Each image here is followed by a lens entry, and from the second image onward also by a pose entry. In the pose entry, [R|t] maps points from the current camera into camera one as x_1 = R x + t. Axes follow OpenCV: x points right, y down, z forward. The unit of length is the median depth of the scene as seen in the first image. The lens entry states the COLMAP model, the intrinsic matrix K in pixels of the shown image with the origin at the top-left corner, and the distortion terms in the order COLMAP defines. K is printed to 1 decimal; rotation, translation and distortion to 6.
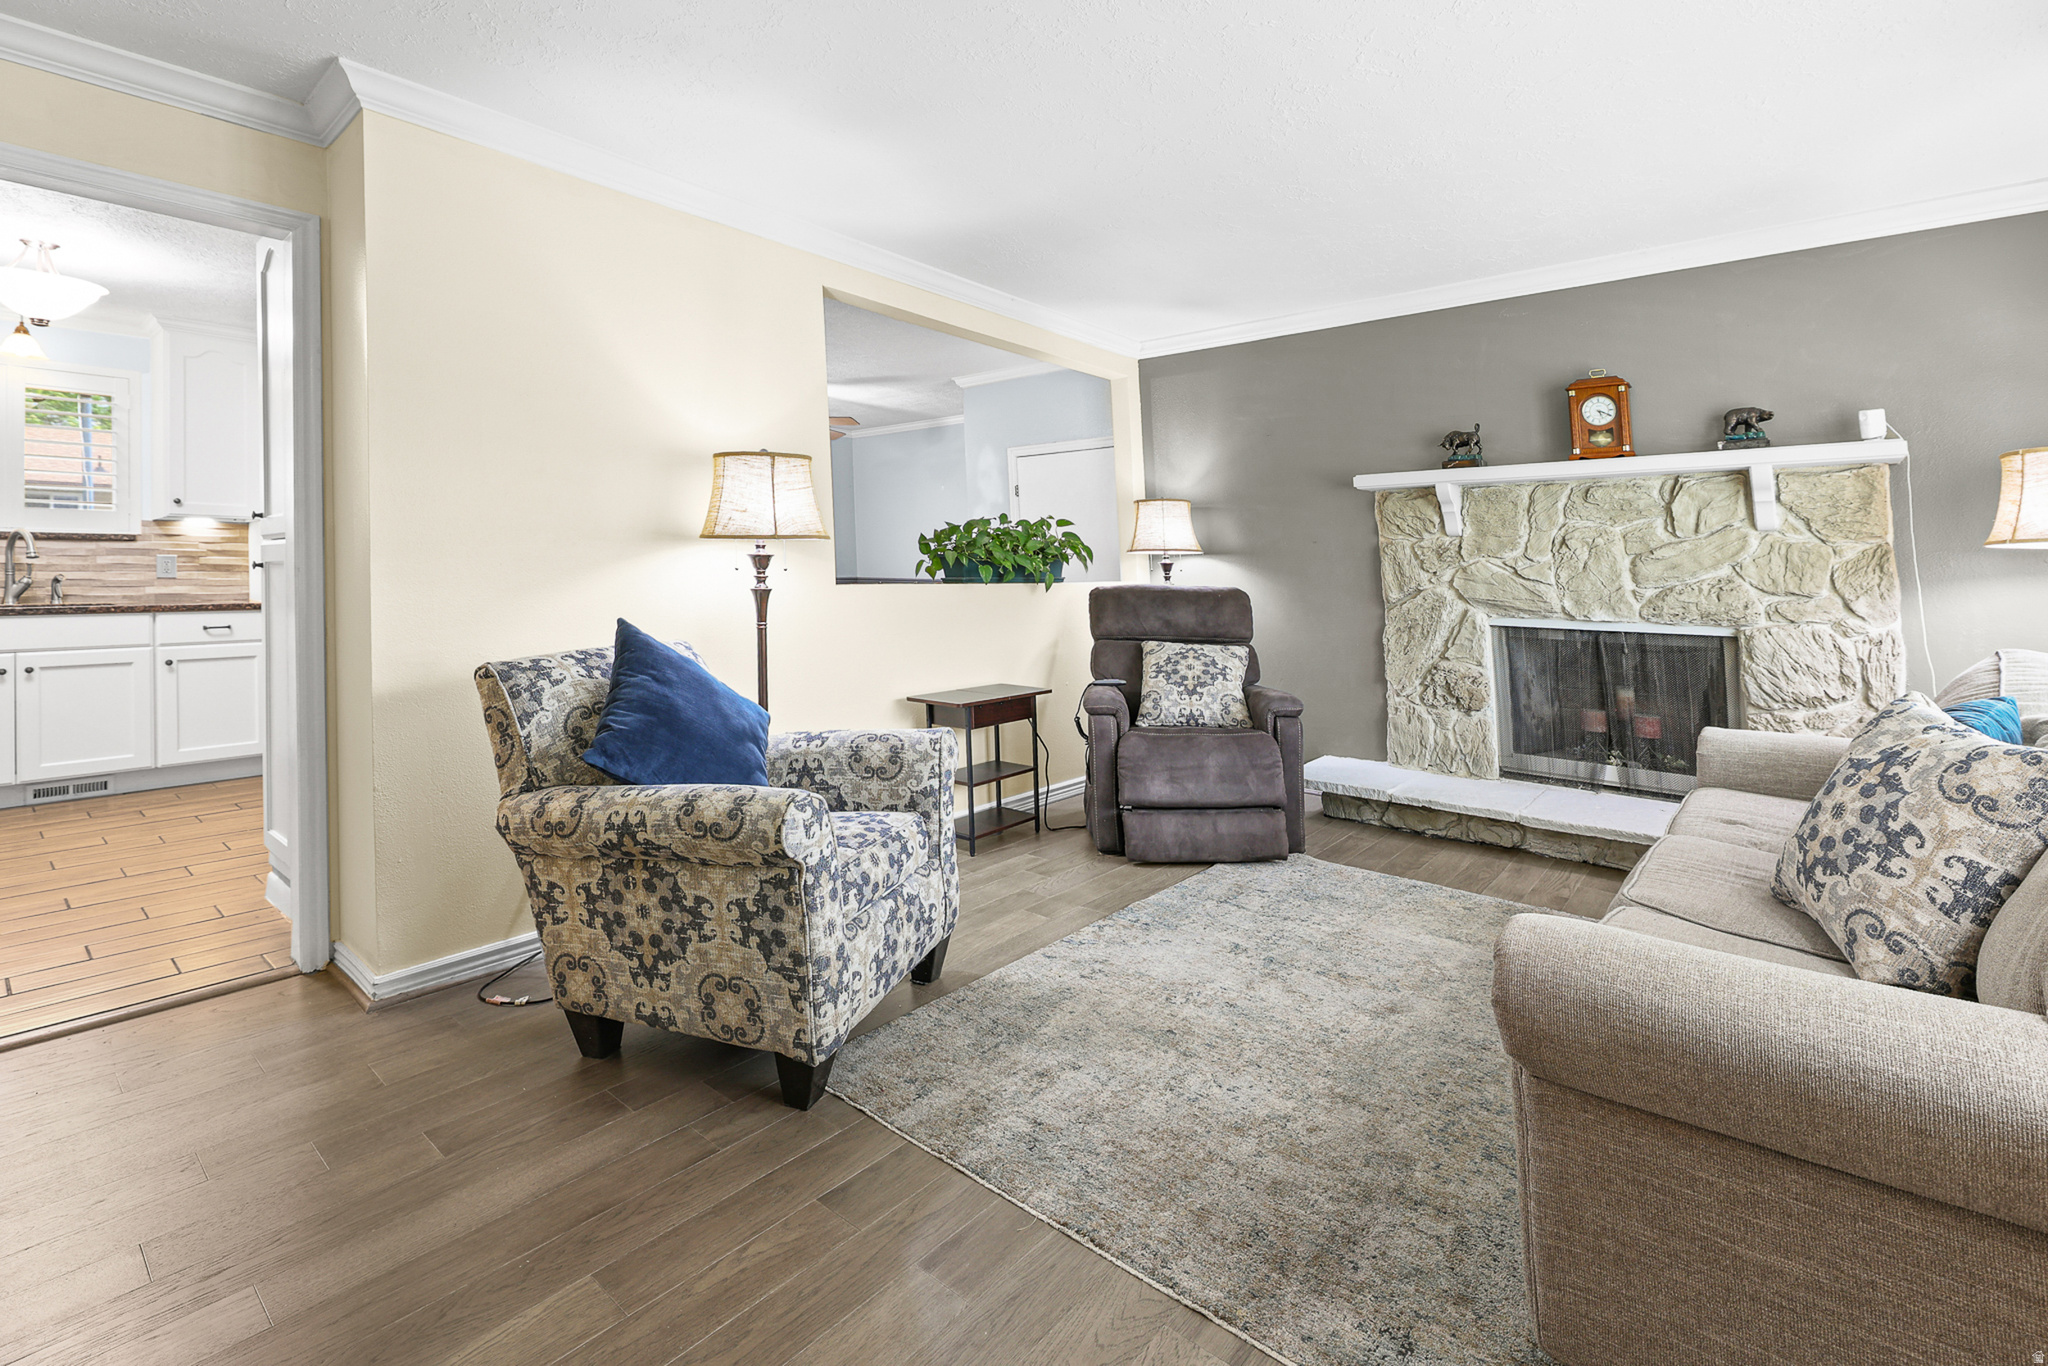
lens RADIAL K [[853.0, 0, 1028.3], [0, 853.0, 683.4], [0, 0, 1]] dist [-0.002214, -0.000416]
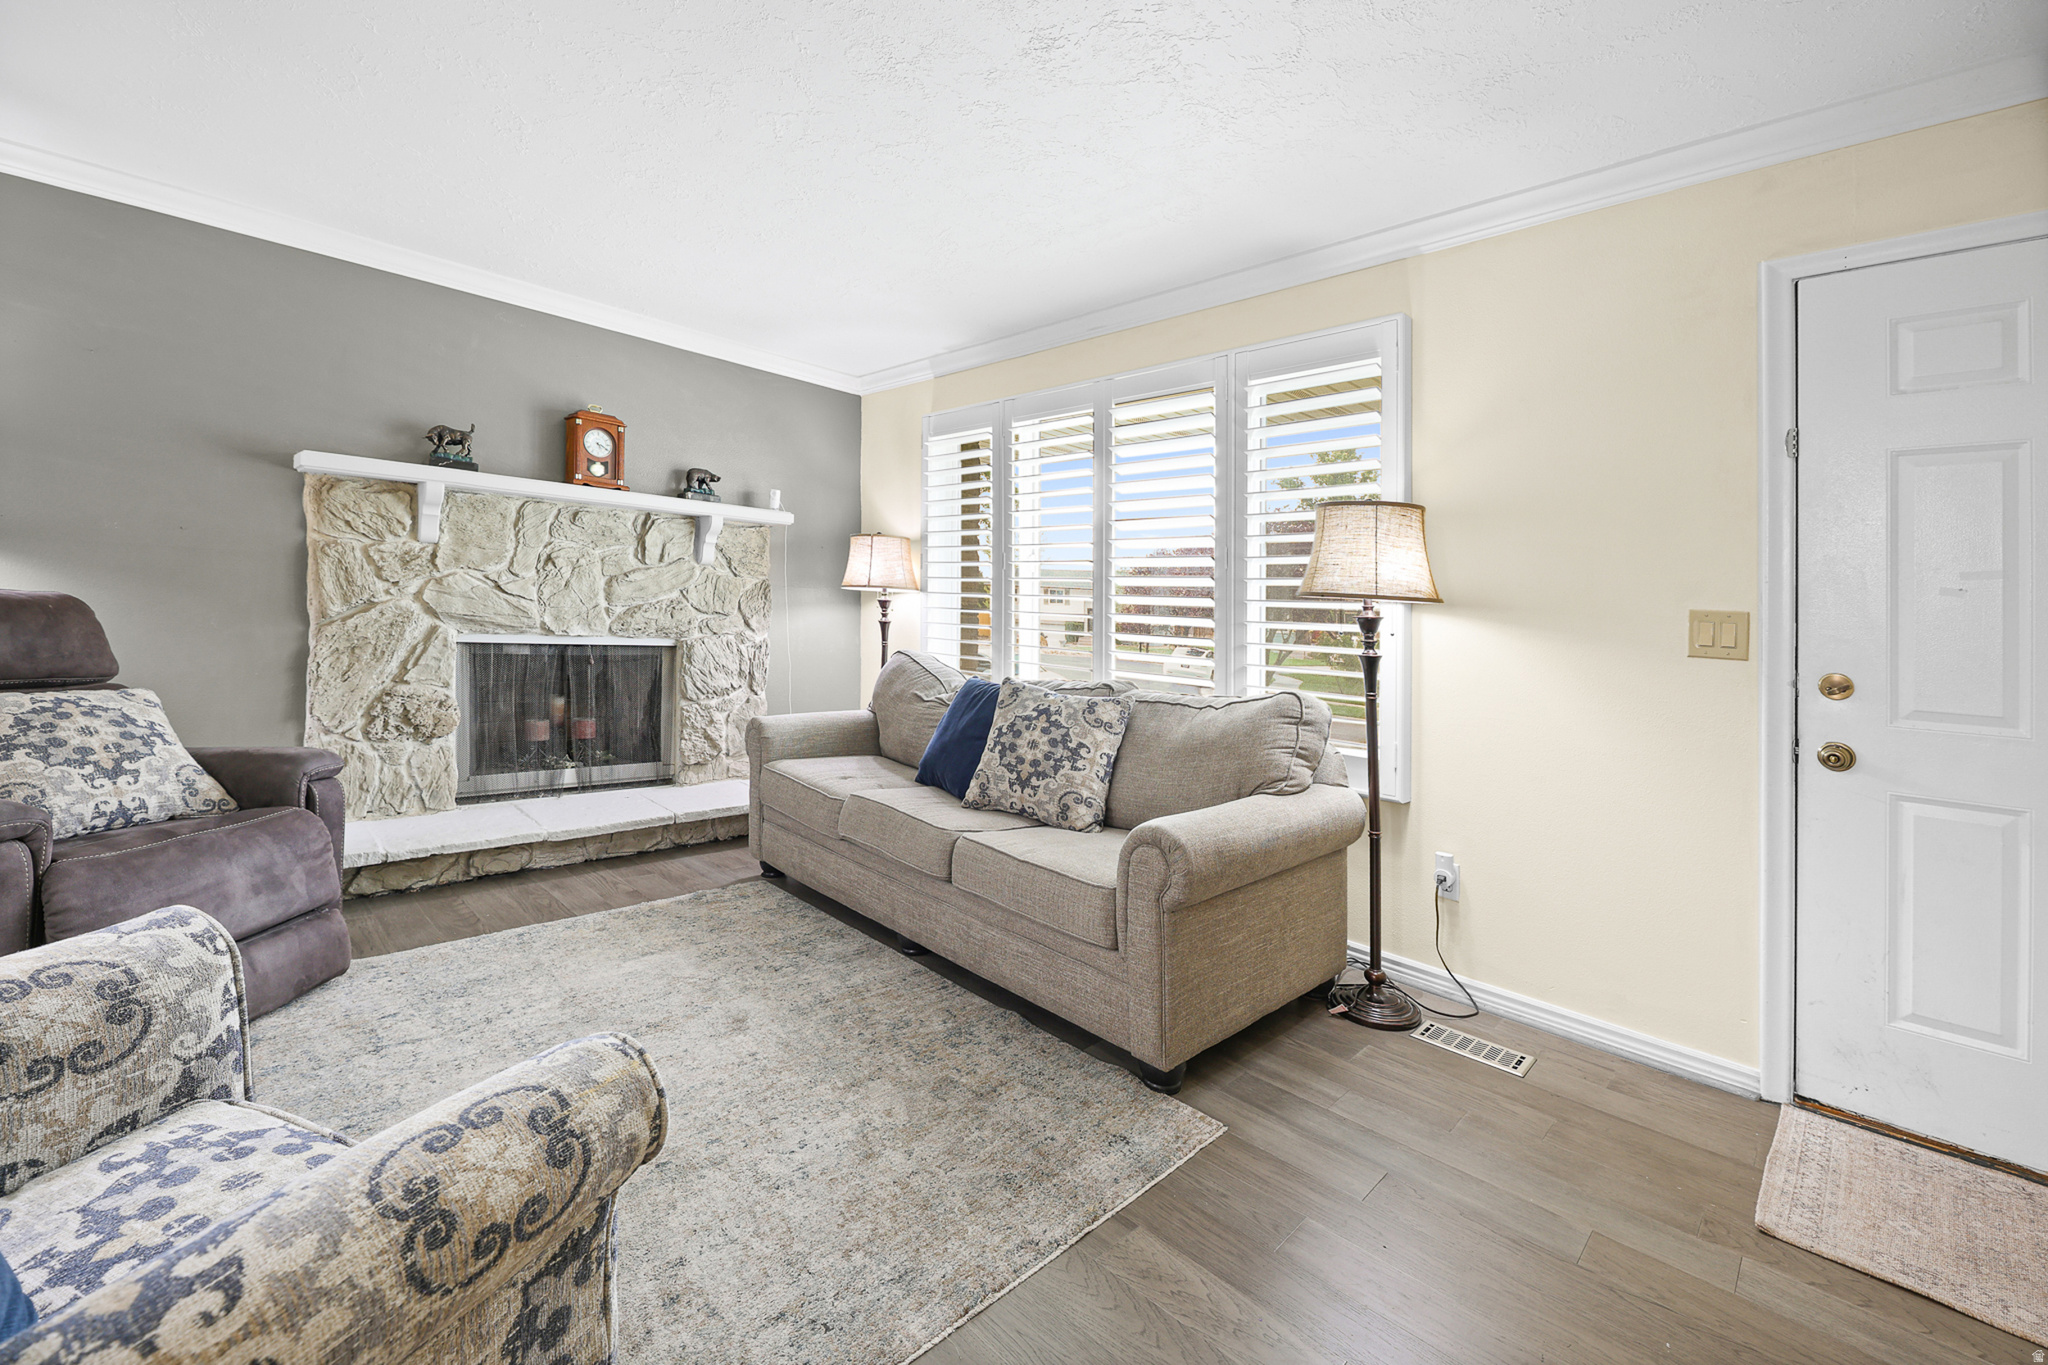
lens RADIAL K [[853.0, 0, 1028.3], [0, 853.0, 682.9], [0, 0, 1]] dist [-0.002214, -0.000416]
pose [[0.108290, -0.078993, 0.990976, -0.345516], [0.080607, 0.994253, 0.070445, -0.045130], [-0.990846, 0.072251, 0.114035, 0.329074]]
